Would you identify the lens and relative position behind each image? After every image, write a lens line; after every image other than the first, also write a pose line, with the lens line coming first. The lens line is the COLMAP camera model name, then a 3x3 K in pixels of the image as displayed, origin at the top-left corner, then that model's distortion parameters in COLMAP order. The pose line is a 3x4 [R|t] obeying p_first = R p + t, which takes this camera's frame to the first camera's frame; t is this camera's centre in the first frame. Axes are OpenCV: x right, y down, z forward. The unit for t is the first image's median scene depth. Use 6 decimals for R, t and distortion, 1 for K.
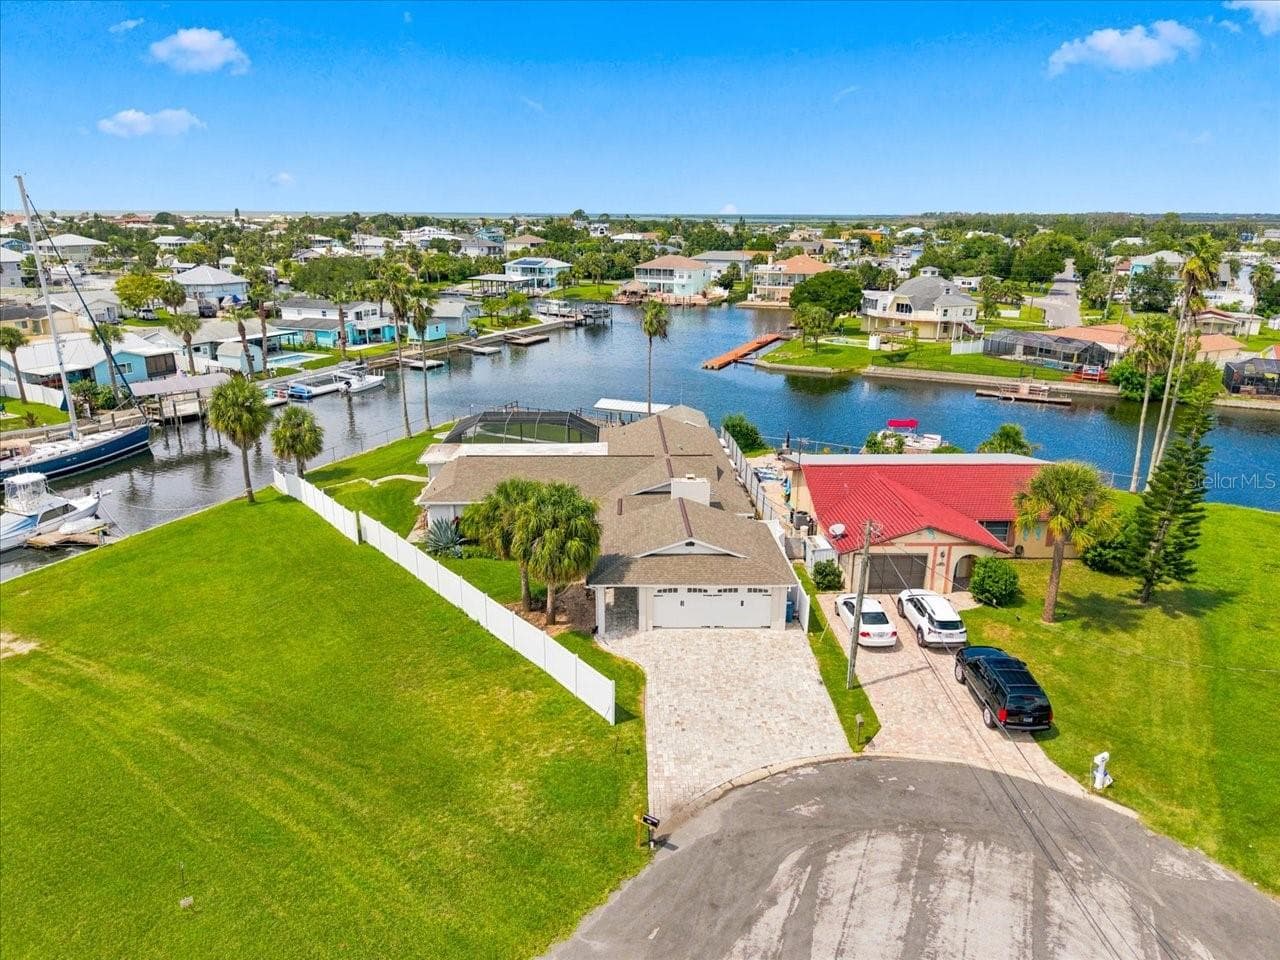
lens RADIAL K [[846.0, 0, 640.0], [0, 846.0, 480.0], [0, 0, 1]] dist [0.059576, -0.077227]
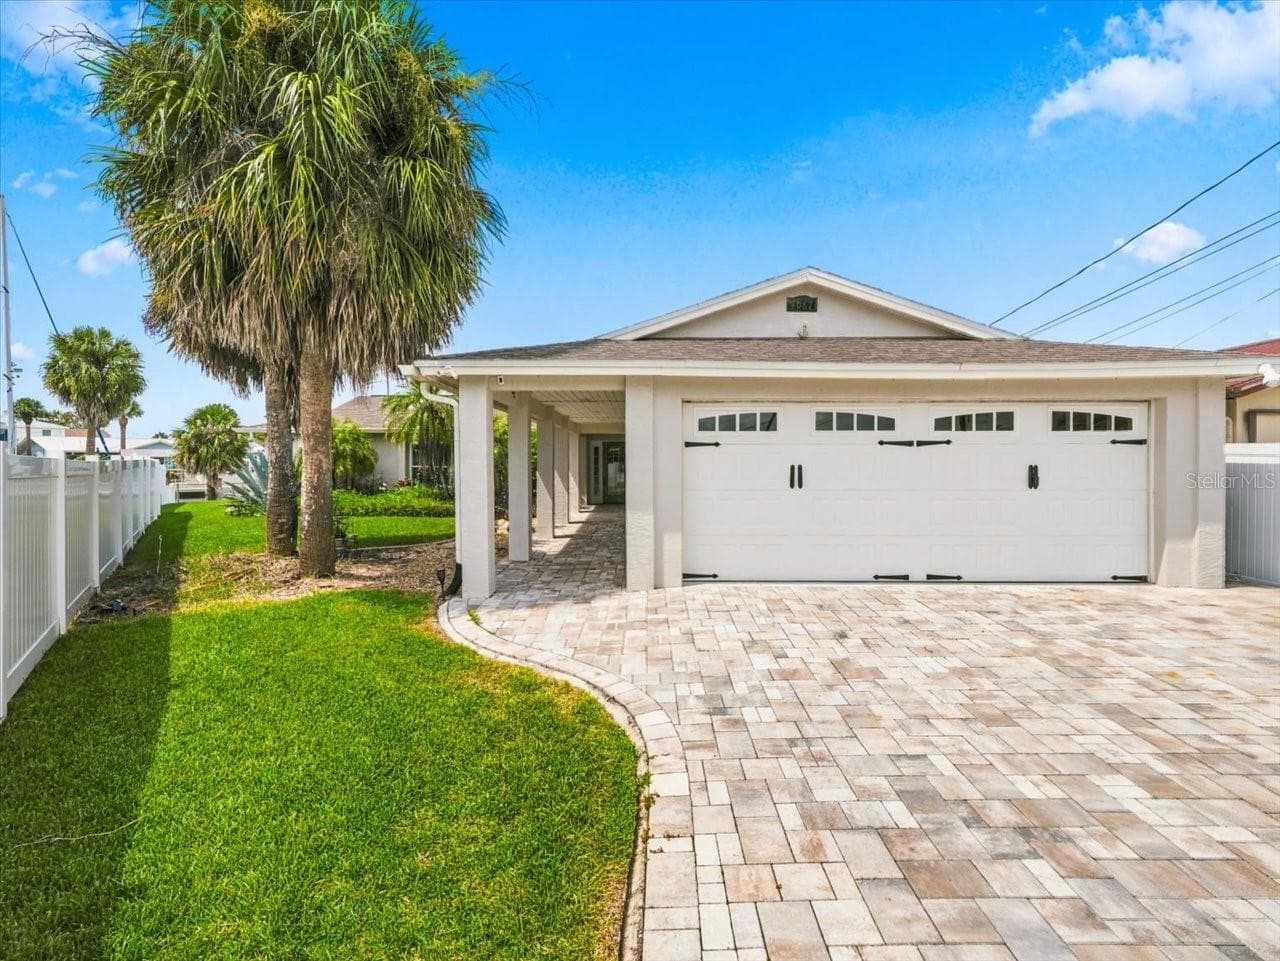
lens RADIAL K [[590.6, 0, 635.7], [0, 590.6, 464.2], [0, 0, 1]] dist [0.001311, 0.000101]
pose [[0.999038, -0.002132, -0.043792, 0.009061], [-0.011041, 0.954396, -0.298339, 0.196802], [0.042431, 0.298536, 0.953455, 0.829554]]
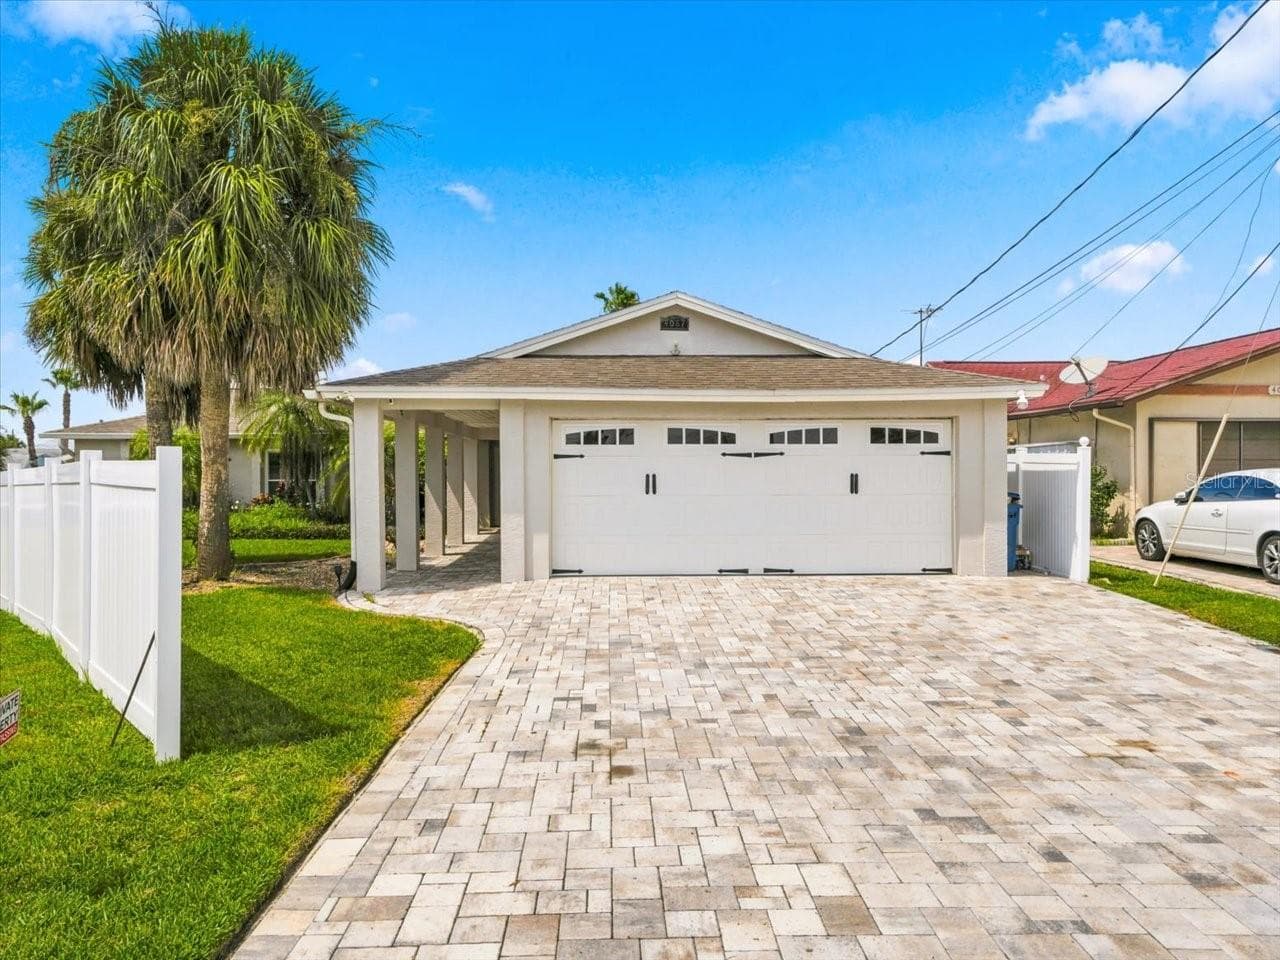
lens RADIAL K [[958.4, 0, 640.0], [0, 958.4, 480.0], [0, 0, 1]] dist [0.028925, 0.001436]
pose [[0.999969, -0.005979, 0.005163, 0.044432], [0.007245, 0.954538, -0.298000, 0.244775], [-0.003146, 0.298028, 0.954552, 0.683582]]
